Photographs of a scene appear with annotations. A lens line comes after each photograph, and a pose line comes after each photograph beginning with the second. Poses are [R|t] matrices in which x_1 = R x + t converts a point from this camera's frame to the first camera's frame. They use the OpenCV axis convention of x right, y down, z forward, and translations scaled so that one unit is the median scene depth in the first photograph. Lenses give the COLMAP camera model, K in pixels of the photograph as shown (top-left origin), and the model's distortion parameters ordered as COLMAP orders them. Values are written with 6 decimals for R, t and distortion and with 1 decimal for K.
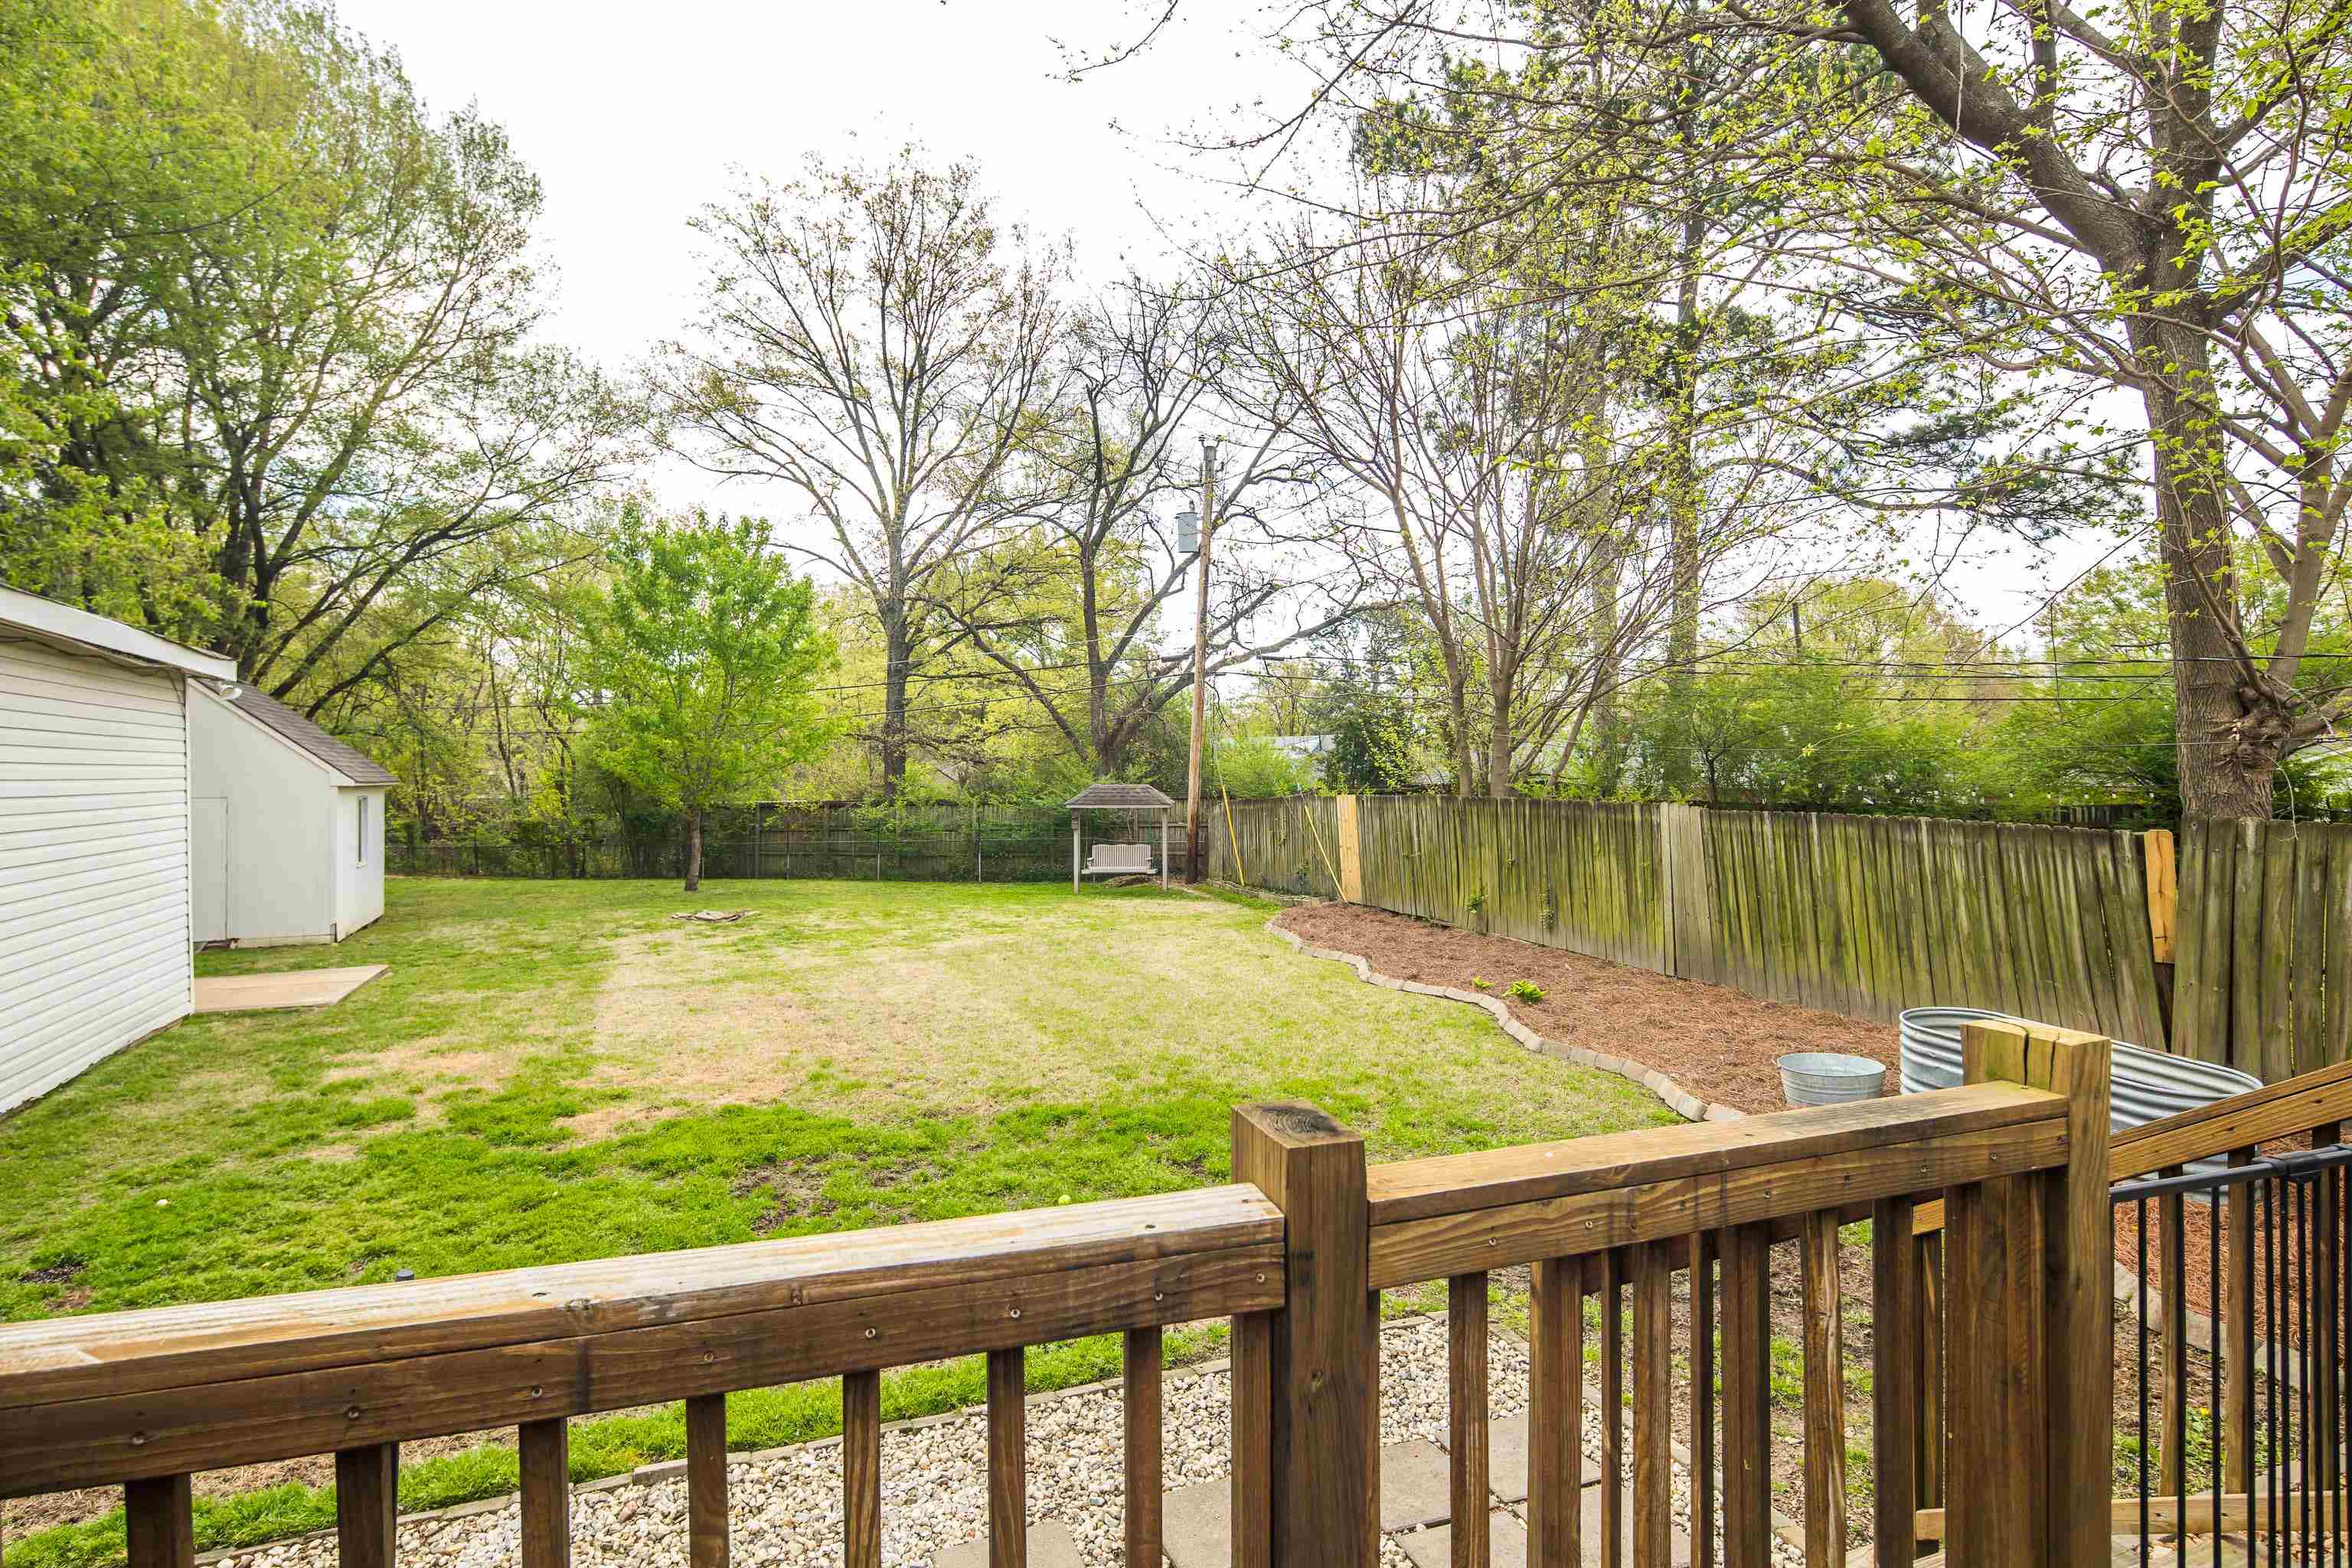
lens RADIAL K [[1171.9, 0, 1176.0], [0, 1171.9, 784.0], [0, 0, 1]] dist [-0.004626, -0.001436]
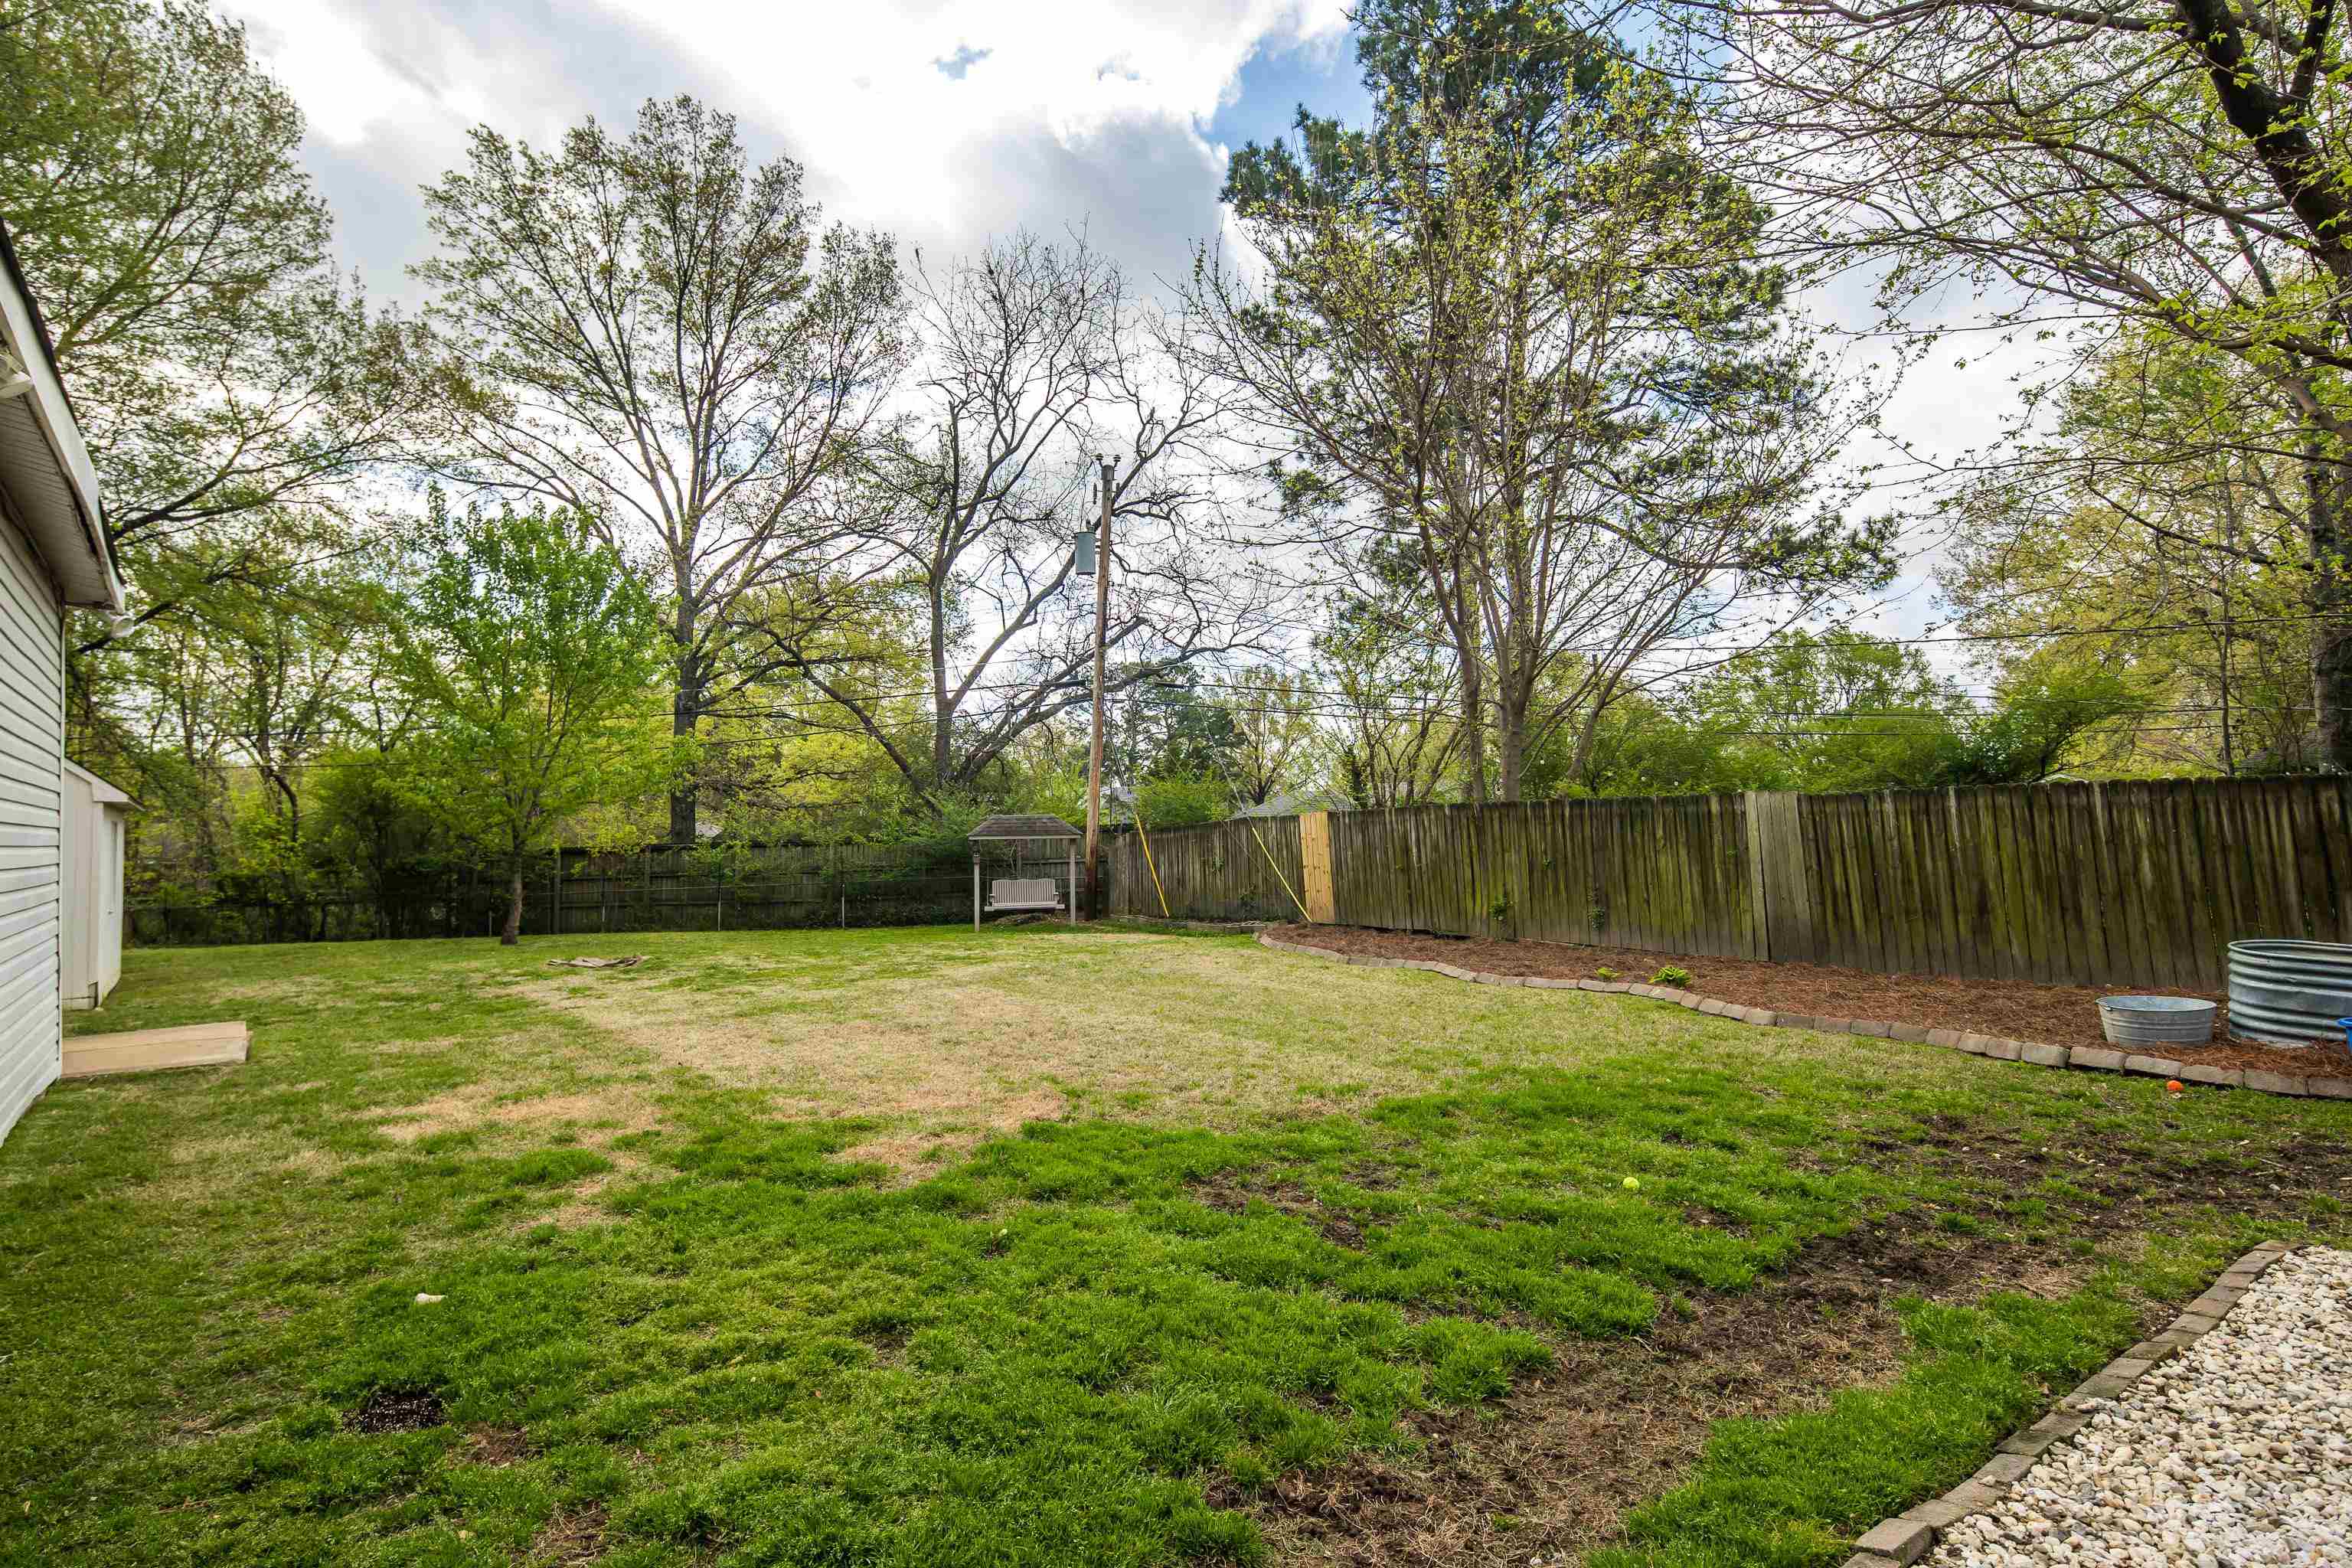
lens RADIAL K [[1161.5, 0, 1146.7], [0, 1161.5, 810.1], [0, 0, 1]] dist [-0.000811, -0.001151]
pose [[0.971522, -0.004234, 0.236914, -0.149737], [0.013556, 0.999196, -0.037731, 0.028735], [-0.236563, 0.039868, 0.970798, 0.065814]]
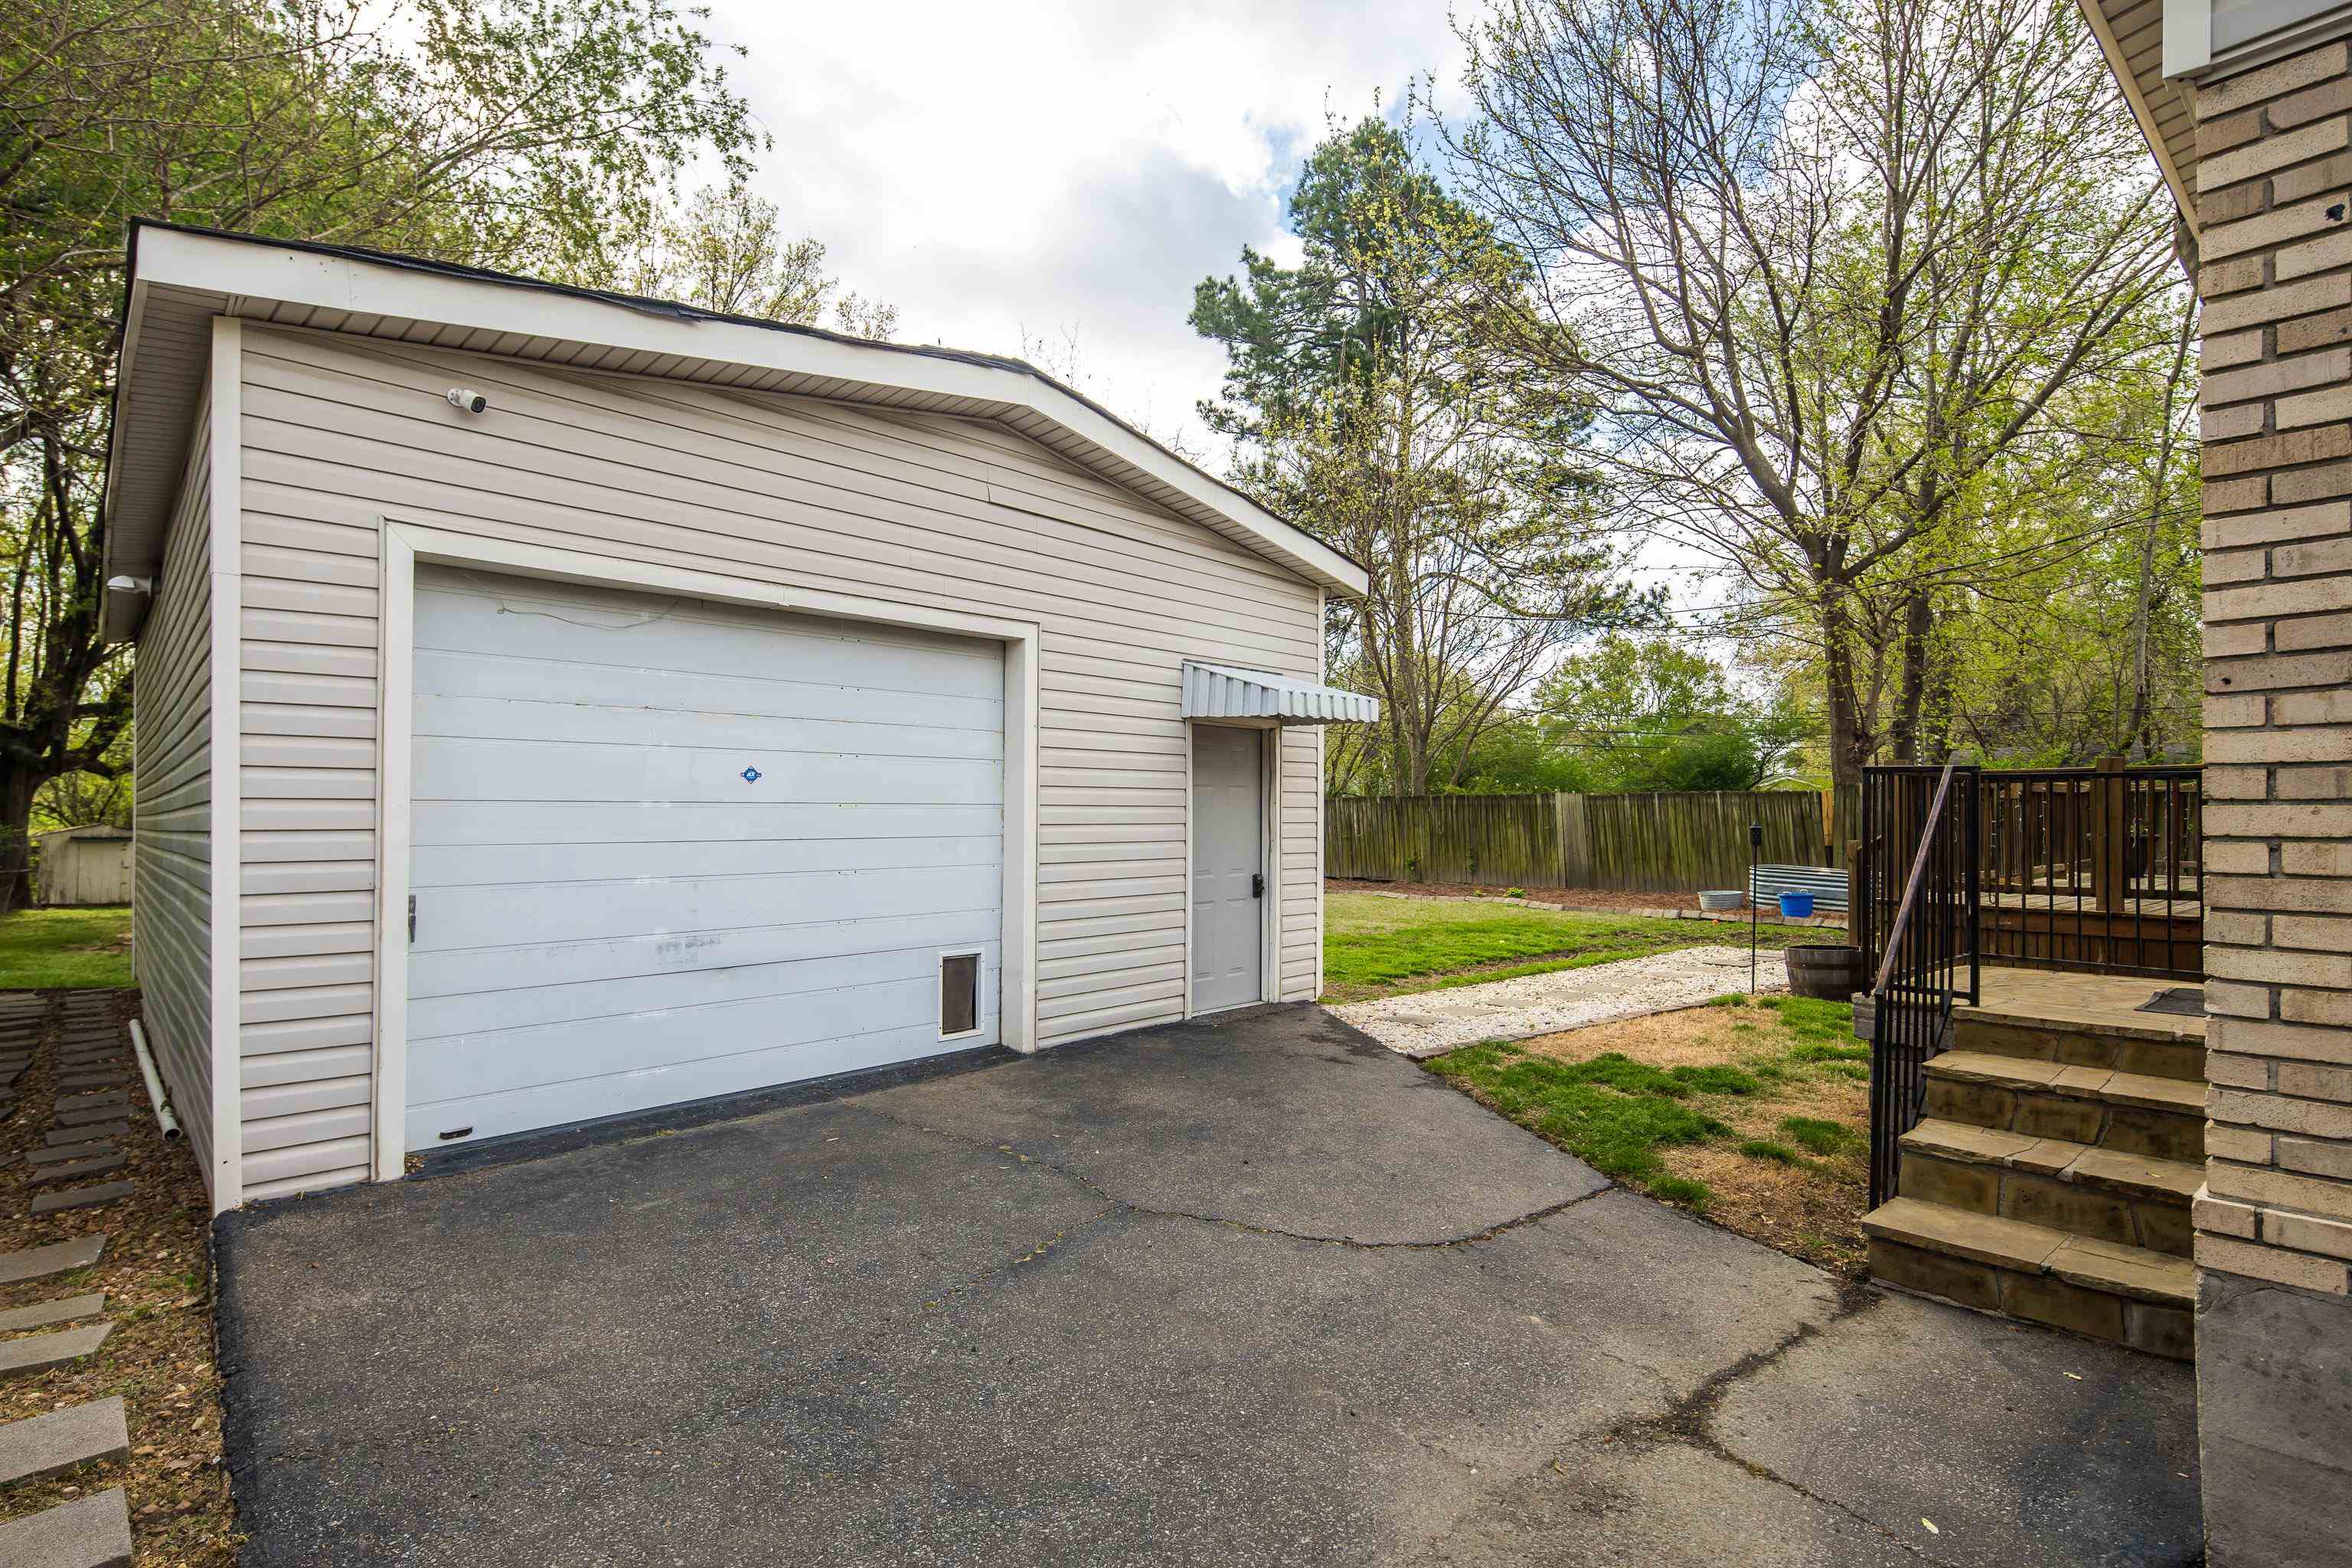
lens RADIAL K [[1210.7, 0, 1176.0], [0, 1210.7, 784.0], [0, 0, 1]] dist [0.030506, -0.000222]
pose [[0.922858, 0.009884, 0.385012, -0.377582], [0.006934, 0.999082, -0.042270, 0.035052], [-0.385077, 0.041679, 0.921943, -0.220184]]
